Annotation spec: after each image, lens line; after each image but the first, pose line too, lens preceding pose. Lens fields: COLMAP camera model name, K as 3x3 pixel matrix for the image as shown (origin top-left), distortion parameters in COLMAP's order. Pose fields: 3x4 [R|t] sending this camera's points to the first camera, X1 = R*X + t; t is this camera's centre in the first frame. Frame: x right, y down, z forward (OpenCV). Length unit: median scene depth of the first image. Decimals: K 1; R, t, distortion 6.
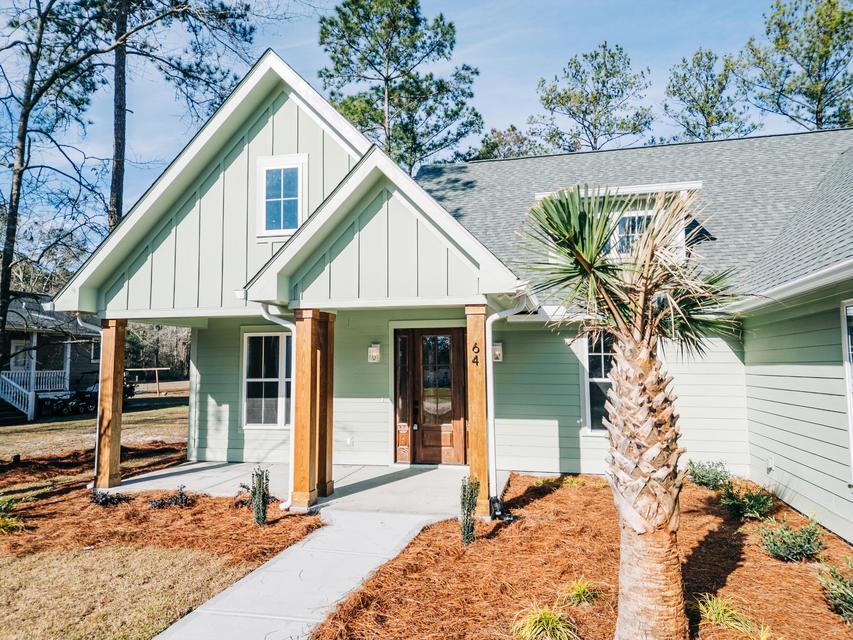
lens RADIAL K [[635.9, 0, 422.3], [0, 635.9, 314.0], [0, 0, 1]] dist [0.027311, -0.008351]
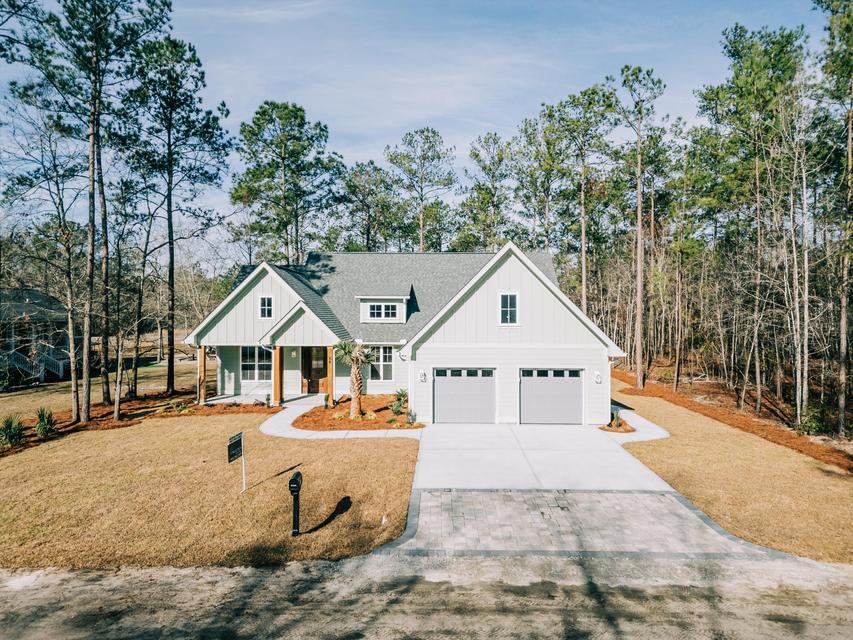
lens RADIAL K [[635.9, 0, 433.2], [0, 635.9, 316.8], [0, 0, 1]] dist [0.027311, -0.008351]
pose [[0.978176, 0.000794, 0.207776, -0.070349], [-0.019160, 0.996076, 0.086398, -0.401354], [-0.206893, -0.088493, 0.974353, -2.065654]]
